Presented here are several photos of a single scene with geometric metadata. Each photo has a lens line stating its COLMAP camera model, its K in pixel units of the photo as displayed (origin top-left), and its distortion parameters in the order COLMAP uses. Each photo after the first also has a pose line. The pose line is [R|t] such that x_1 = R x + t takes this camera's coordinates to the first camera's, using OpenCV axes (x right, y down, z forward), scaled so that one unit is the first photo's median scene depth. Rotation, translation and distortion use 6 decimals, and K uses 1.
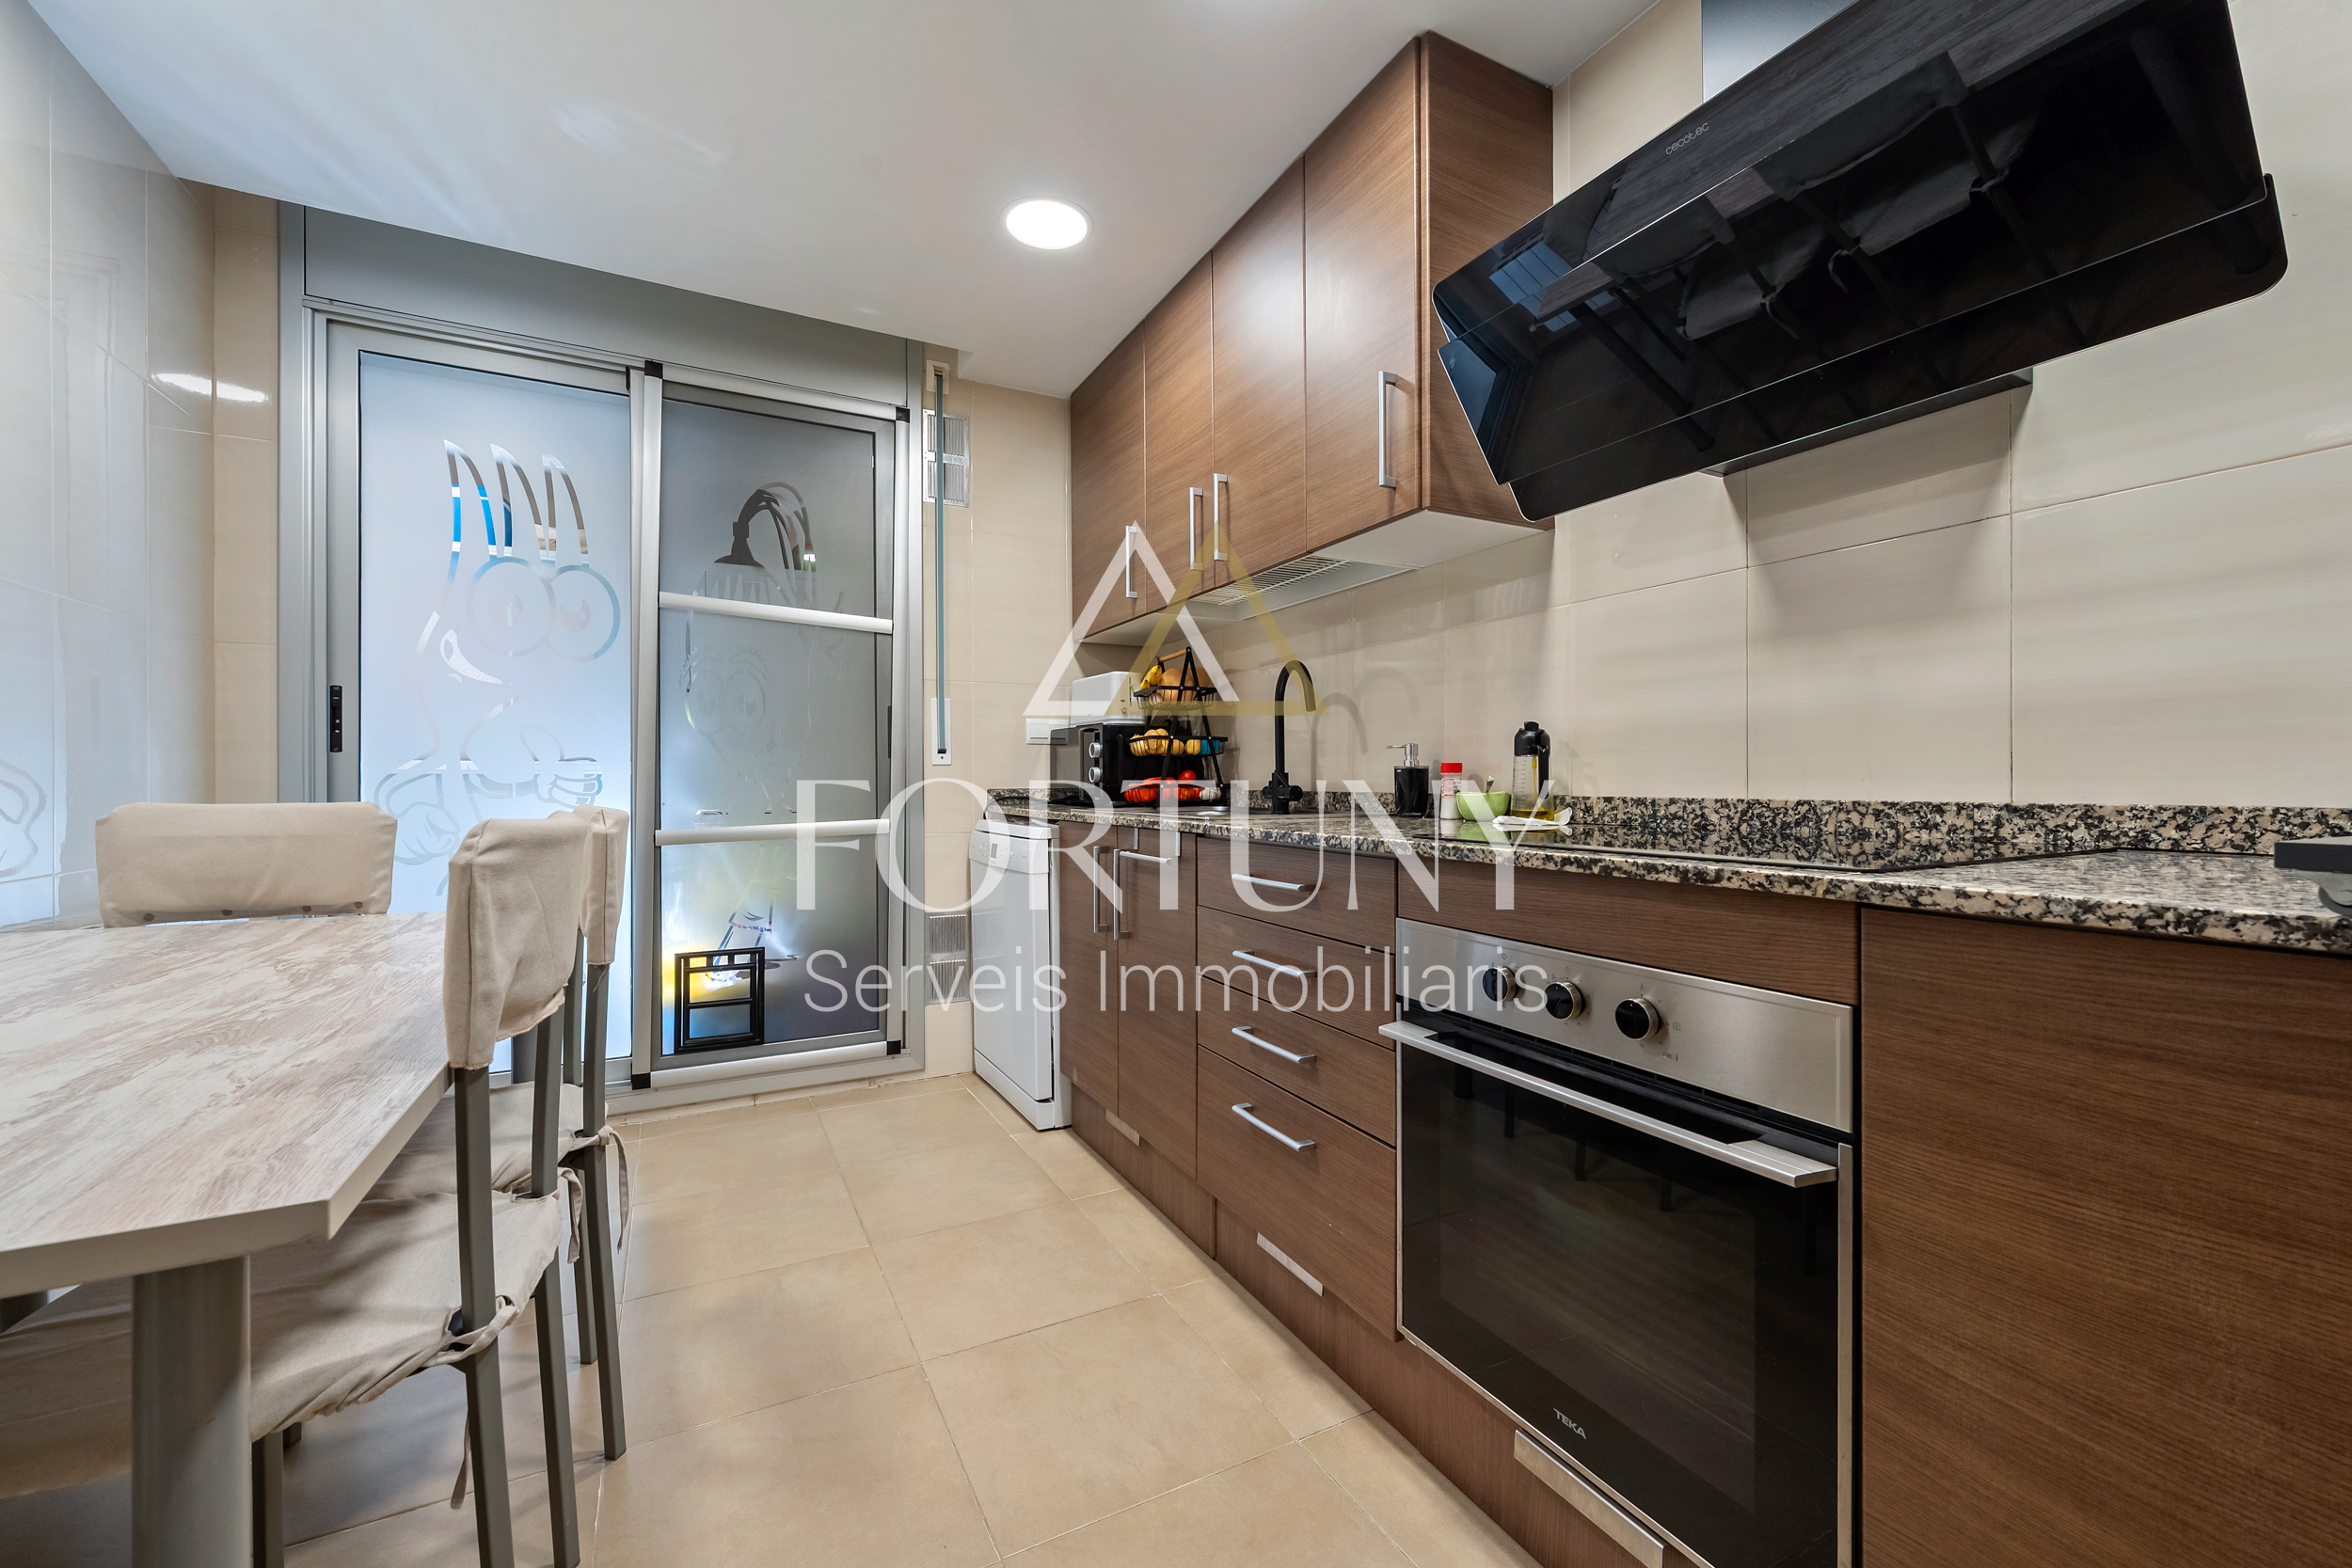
lens RADIAL K [[922.3, 0, 1170.6], [0, 922.3, 784.1], [0, 0, 1]] dist [-0.002481, 0.000181]
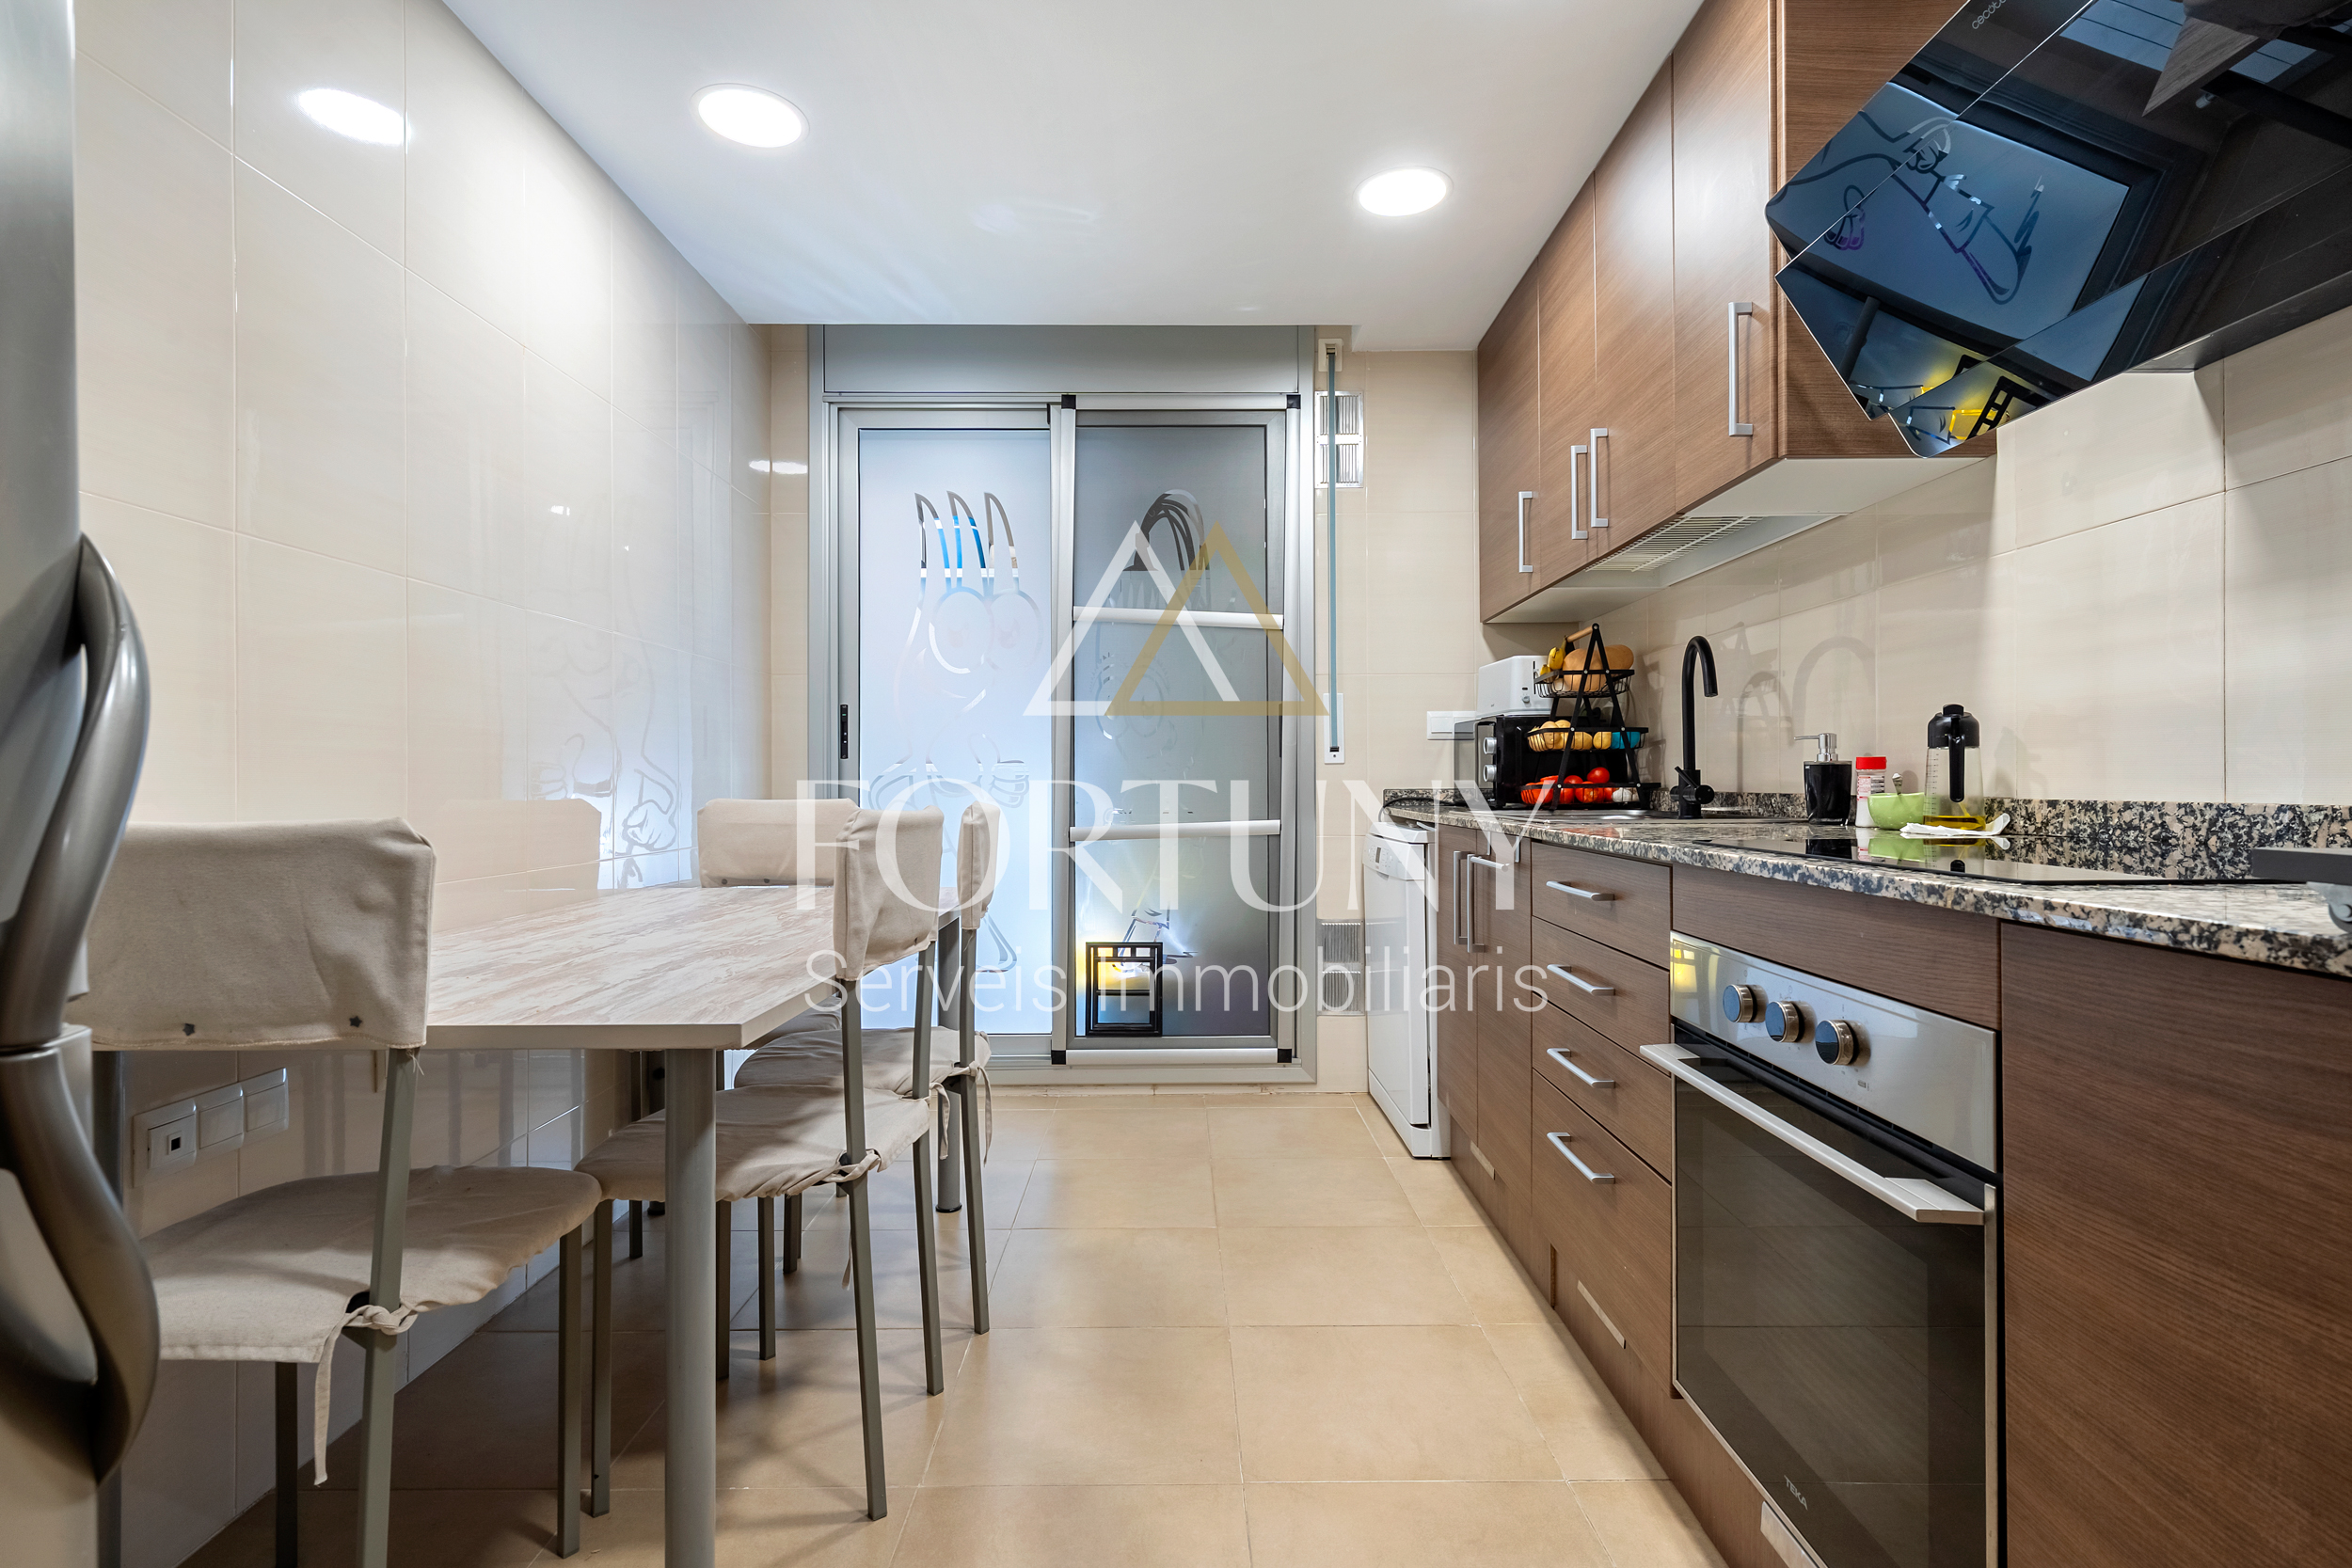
lens RADIAL K [[1111.7, 0, 1184.2], [0, 1111.7, 779.9], [0, 0, 1]] dist [-0.001234, 0.000521]
pose [[0.887910, -0.003002, -0.460008, 0.254734], [0.001692, 0.999993, -0.003261, -0.000958], [0.460015, 0.002117, 0.887909, -0.154585]]
